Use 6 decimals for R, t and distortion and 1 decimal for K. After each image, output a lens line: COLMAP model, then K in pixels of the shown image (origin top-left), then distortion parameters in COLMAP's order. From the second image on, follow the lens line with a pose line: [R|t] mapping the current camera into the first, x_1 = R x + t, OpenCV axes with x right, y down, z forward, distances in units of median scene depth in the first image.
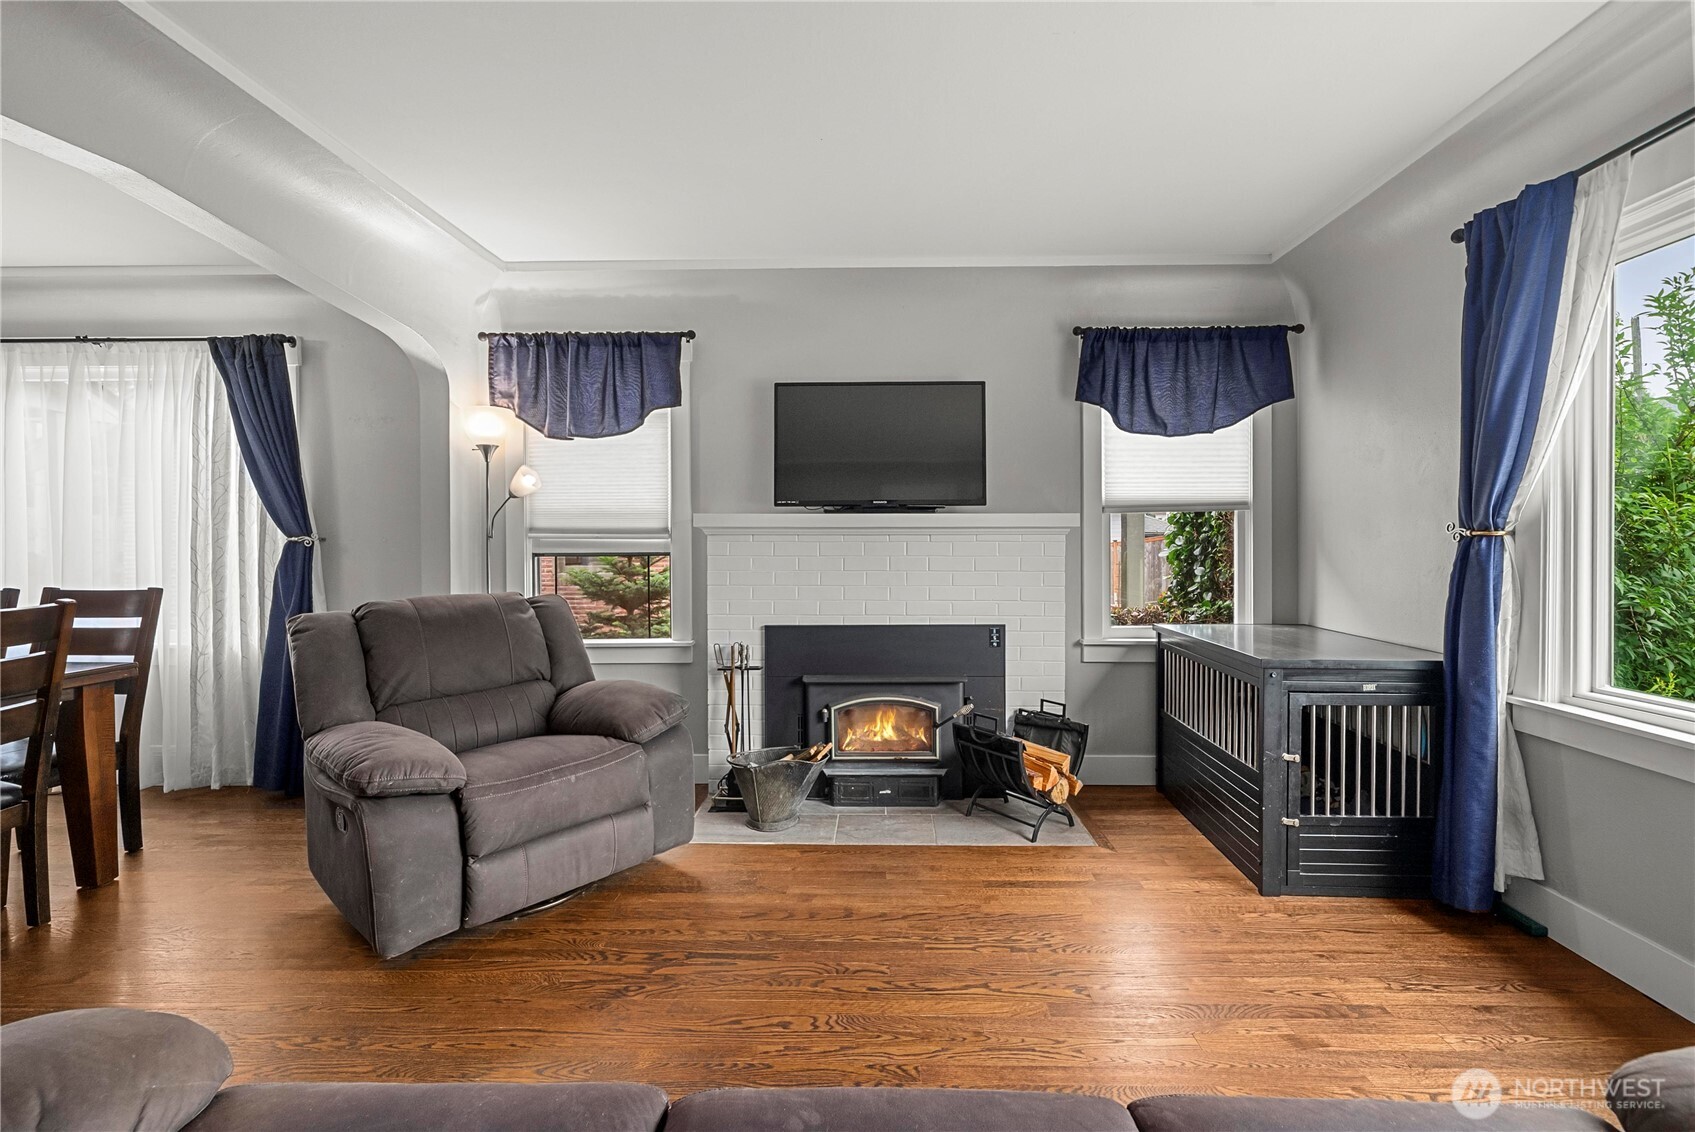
lens RADIAL K [[754.2, 0, 850.5], [0, 754.2, 559.9], [0, 0, 1]] dist [-0.000274, 0.000168]
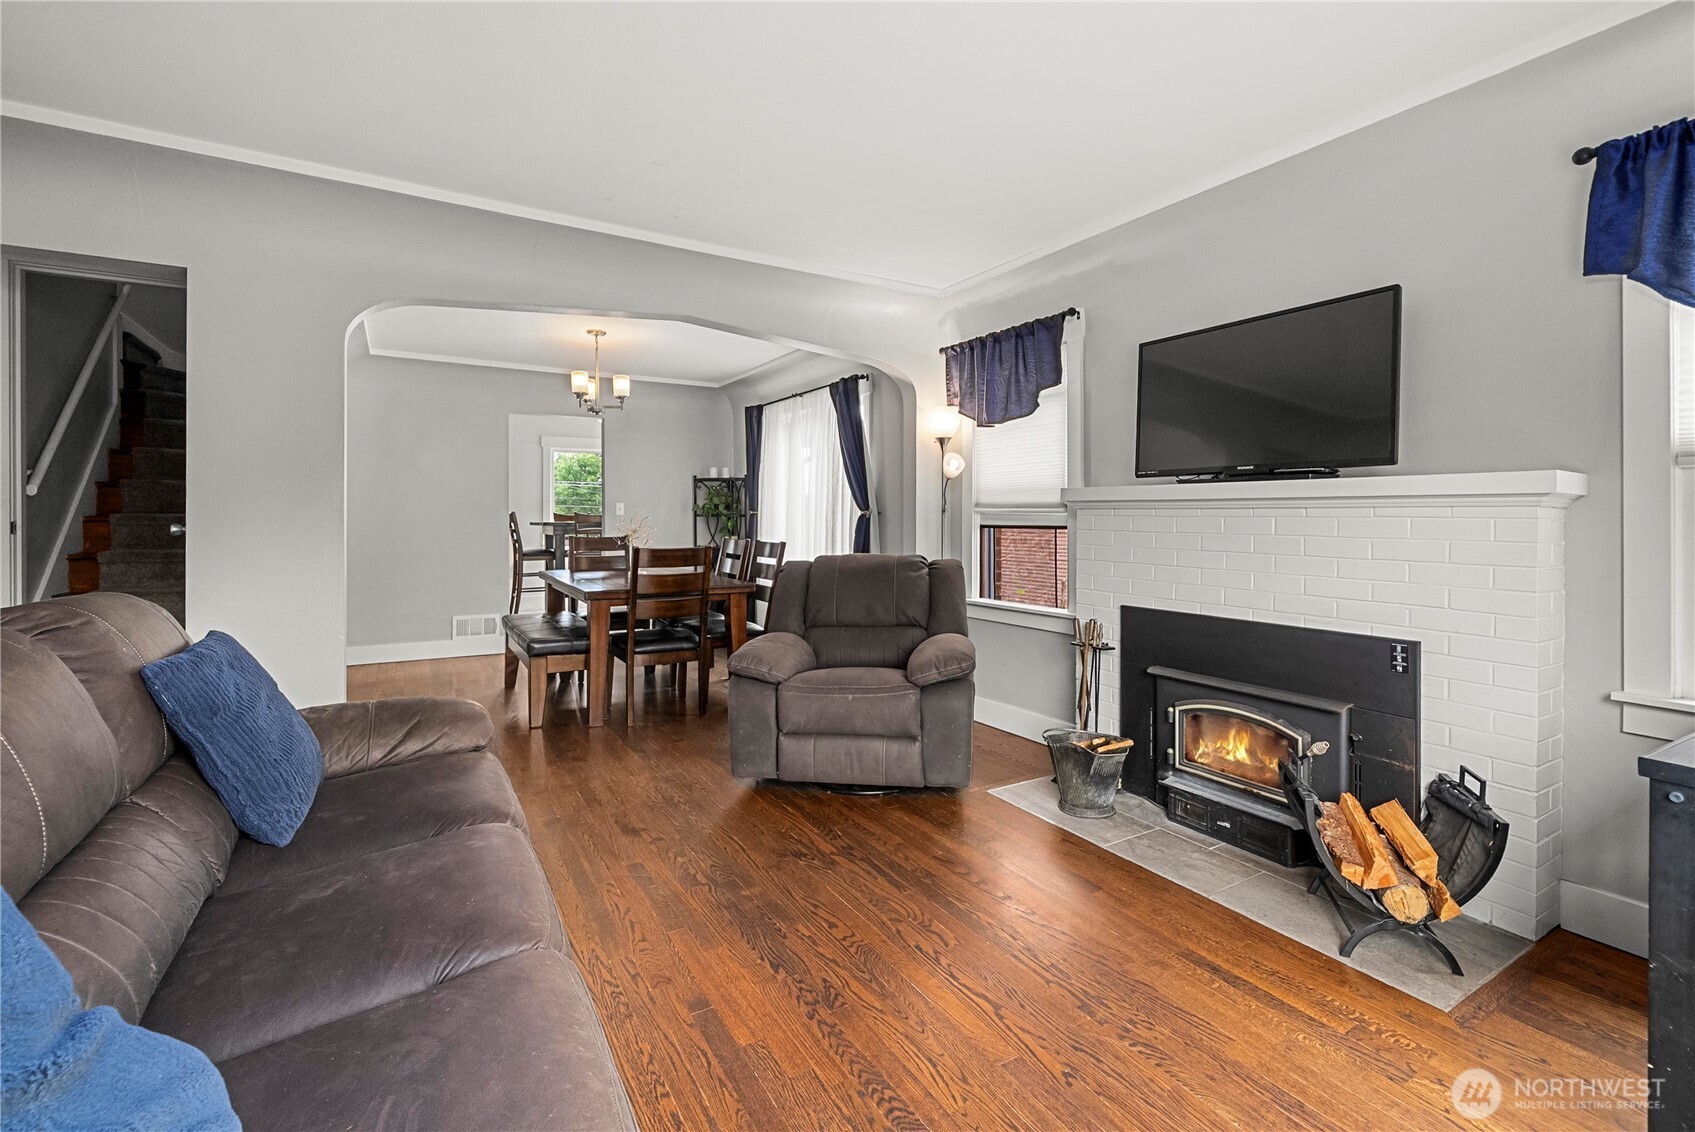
lens RADIAL K [[753.2, 0, 851.8], [0, 753.2, 532.6], [0, 0, 1]] dist [0.000141, 0.000130]
pose [[0.525578, 0.023616, -0.850418, 0.505837], [-0.025560, 0.999602, 0.011963, -0.005986], [0.850361, 0.015449, 0.525972, 0.221006]]
